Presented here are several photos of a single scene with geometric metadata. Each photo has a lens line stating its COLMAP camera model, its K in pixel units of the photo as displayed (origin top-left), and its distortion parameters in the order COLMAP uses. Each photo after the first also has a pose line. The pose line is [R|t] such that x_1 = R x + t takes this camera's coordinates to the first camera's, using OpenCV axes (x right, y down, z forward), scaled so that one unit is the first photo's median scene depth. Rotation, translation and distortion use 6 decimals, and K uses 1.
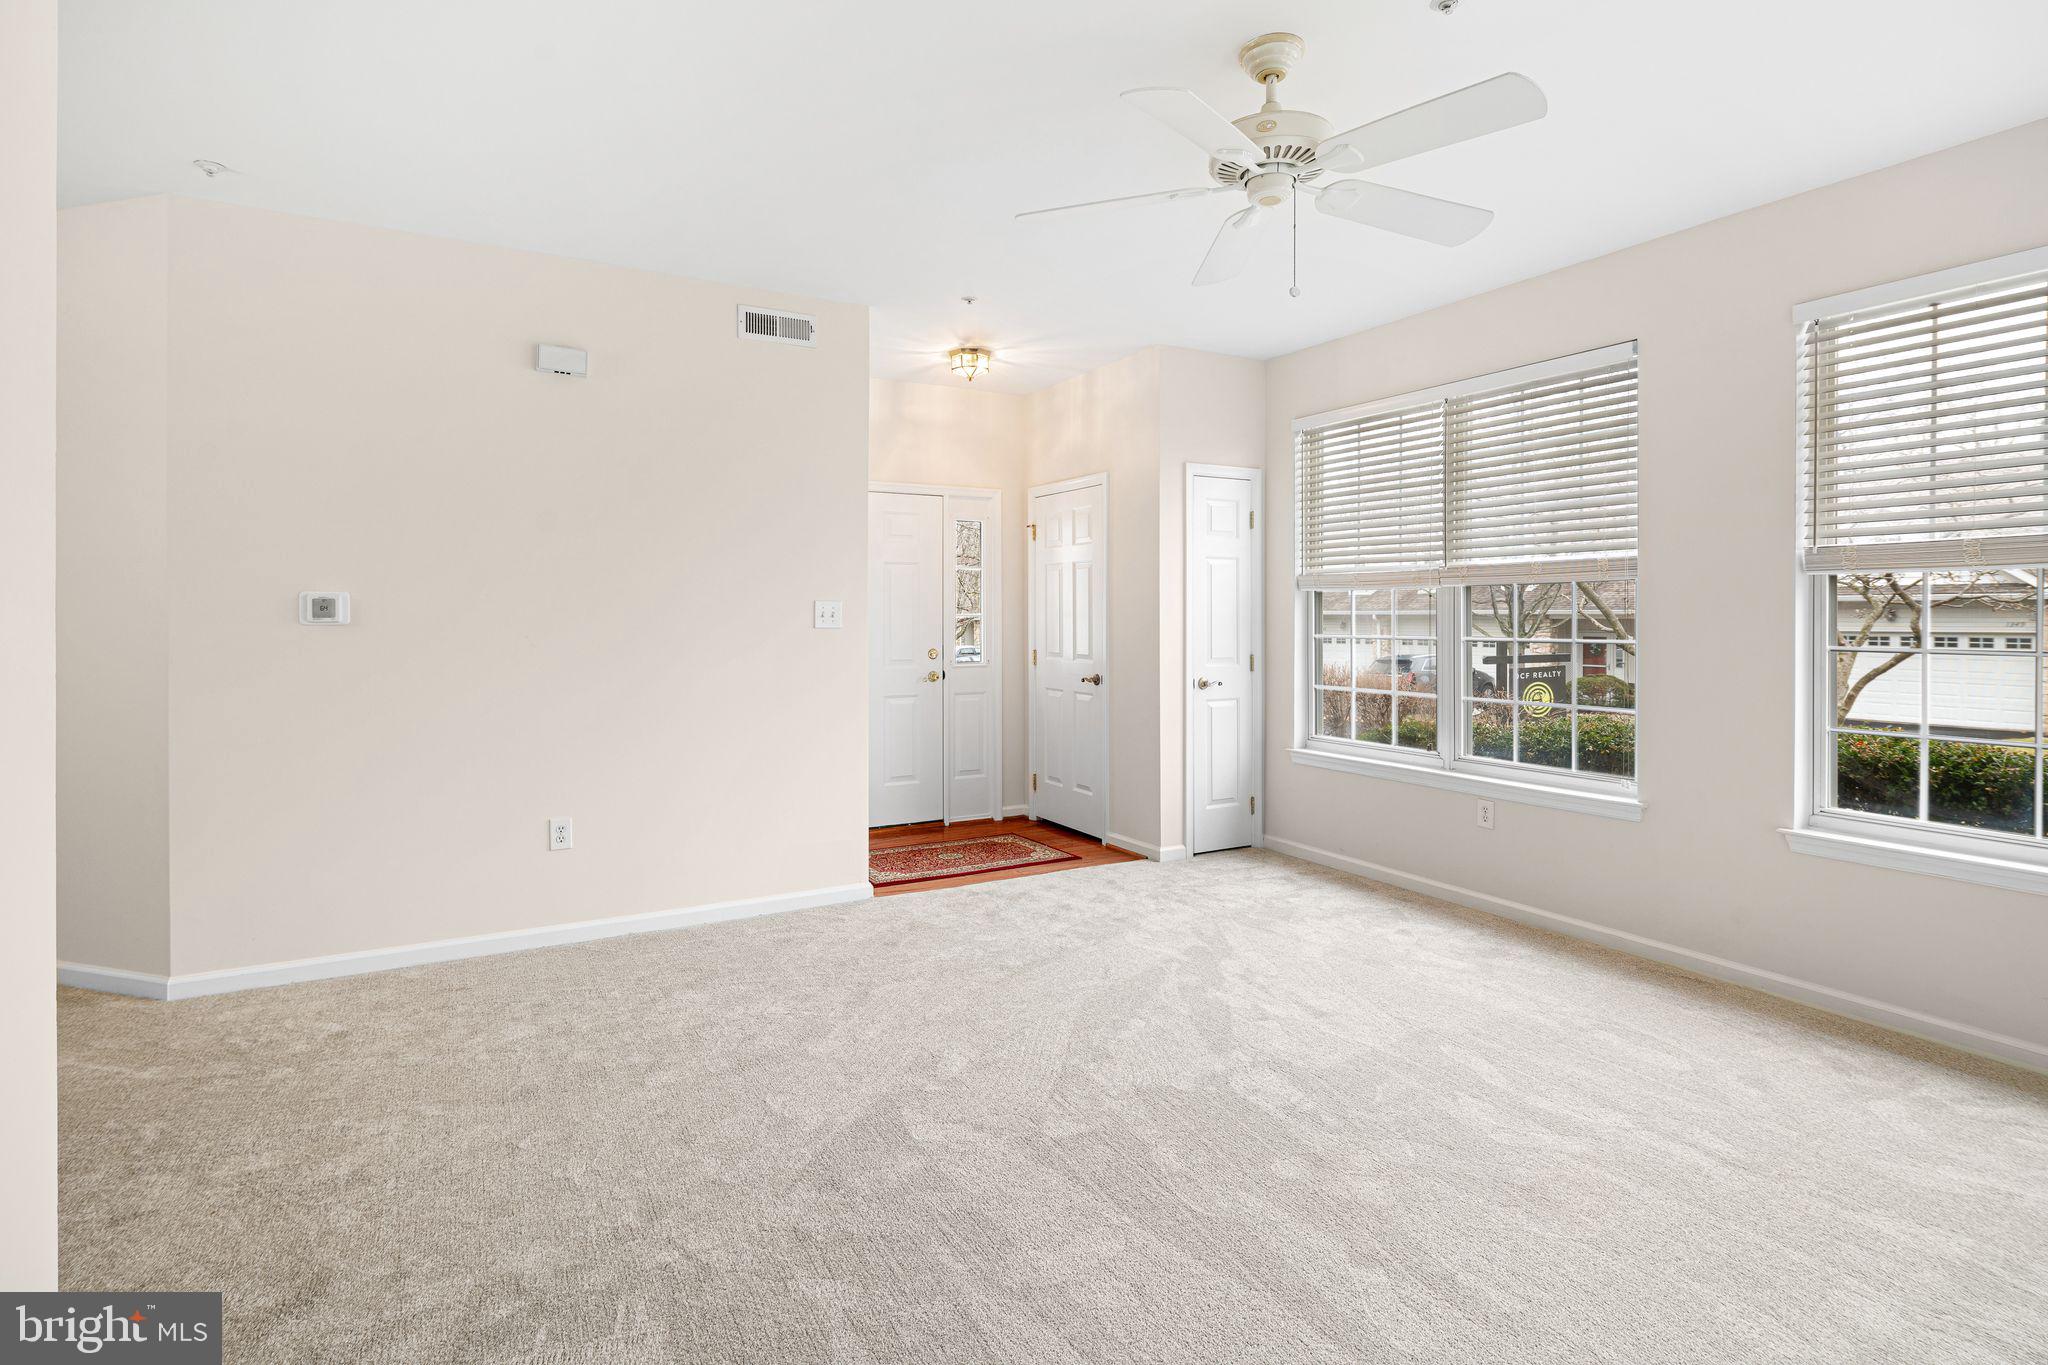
lens RADIAL K [[1006.4, 0, 1018.0], [0, 1006.4, 611.5], [0, 0, 1]] dist [0.002152, -0.001956]
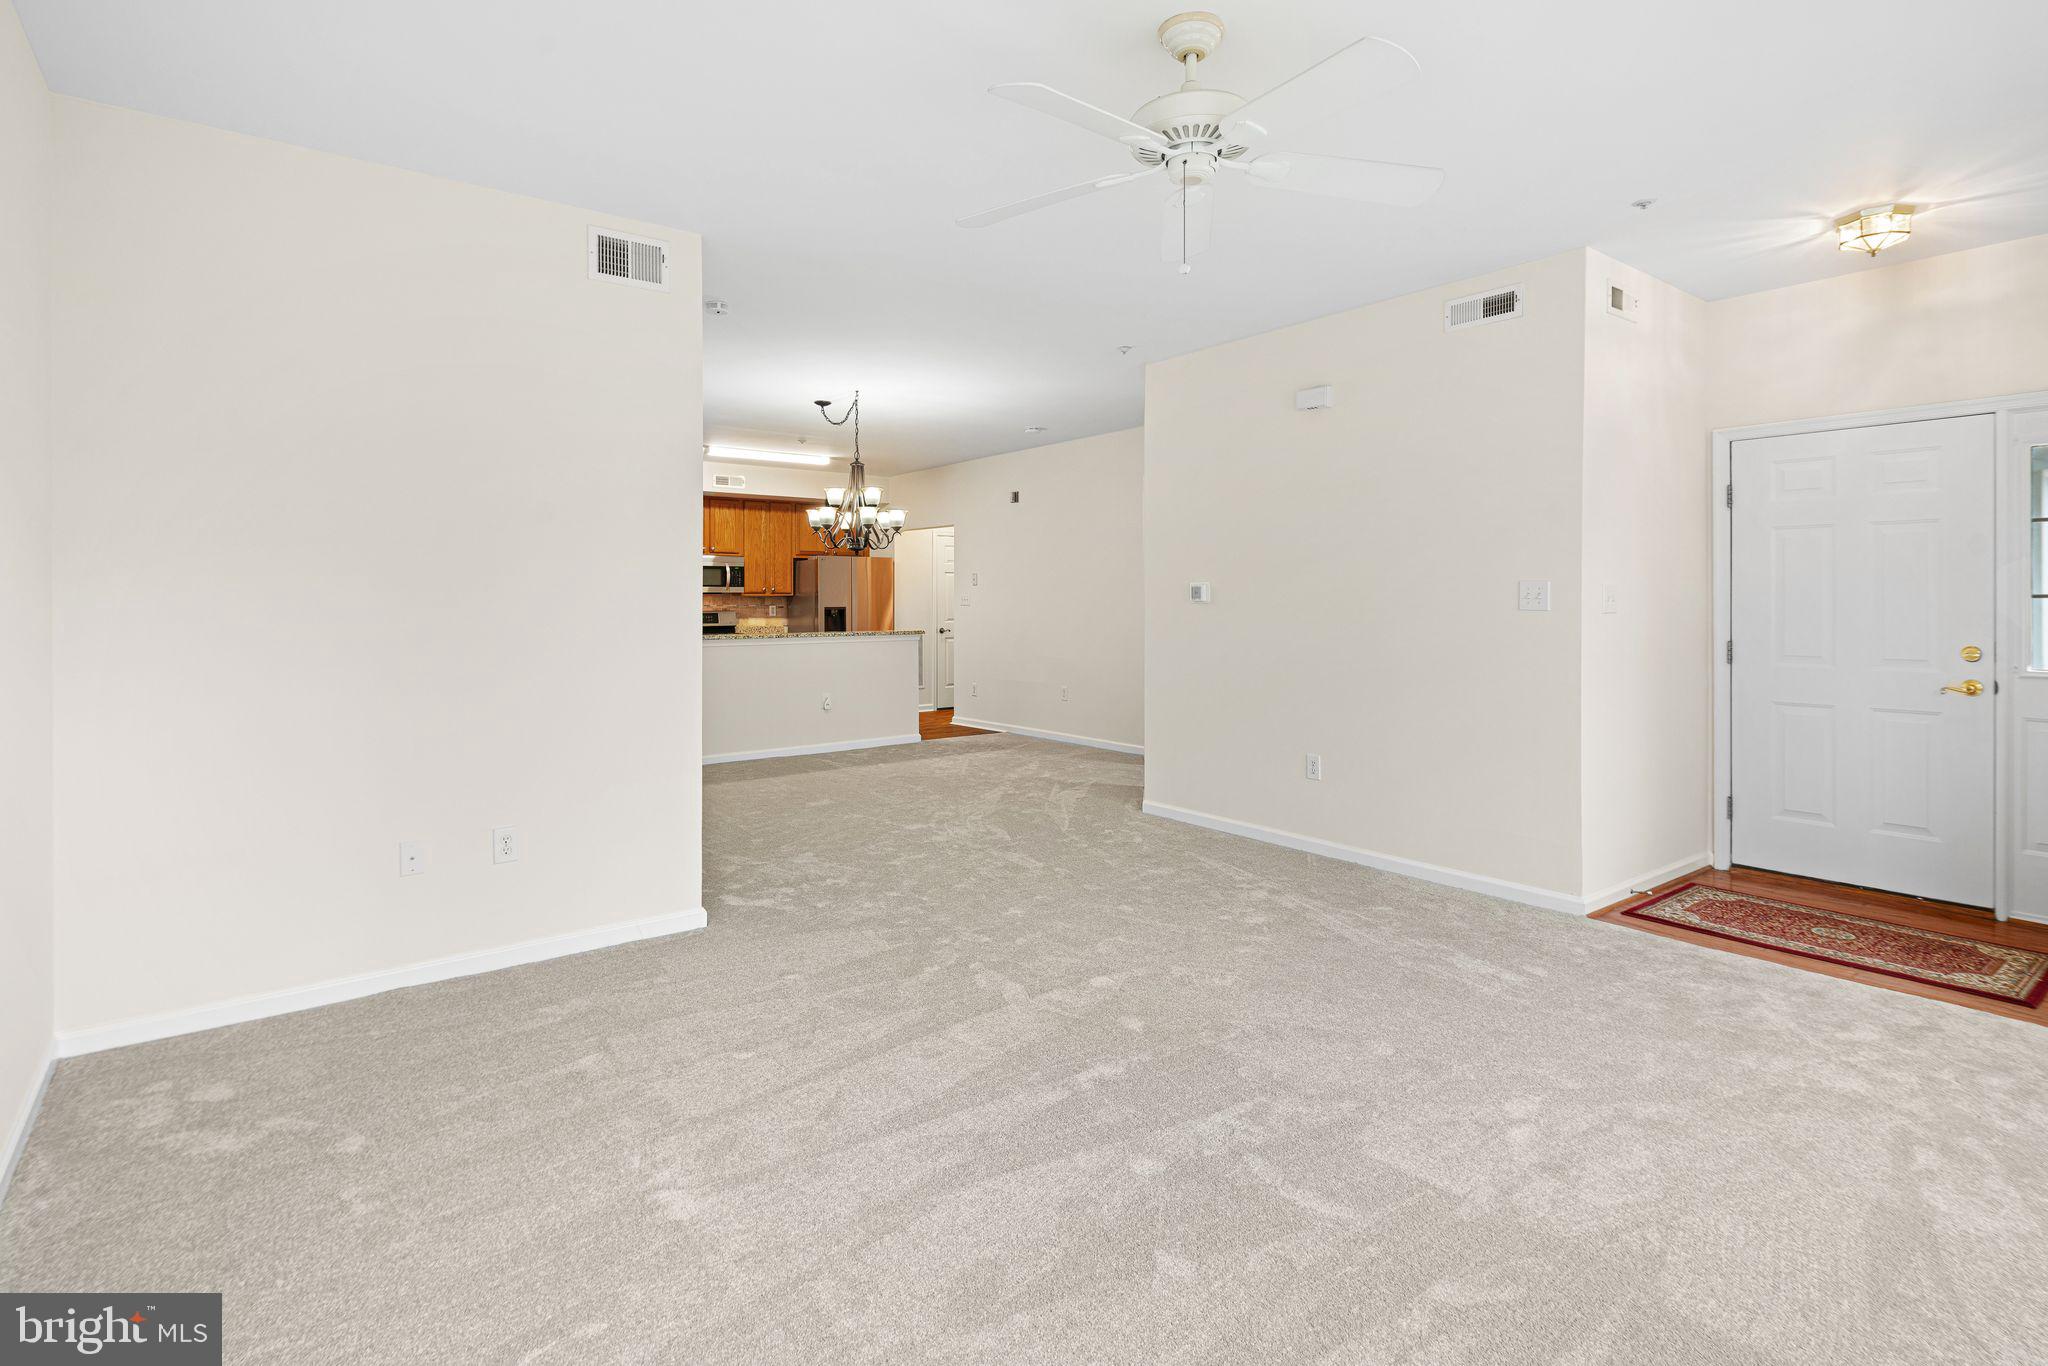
lens RADIAL K [[1000.6, 0, 991.2], [0, 1000.6, 596.6], [0, 0, 1]] dist [-0.000219, -0.000093]
pose [[0.133855, -0.001423, -0.991000, 0.670128], [0.004220, 0.999991, -0.000866, 0.002589], [0.990992, -0.004066, 0.133860, 0.376196]]
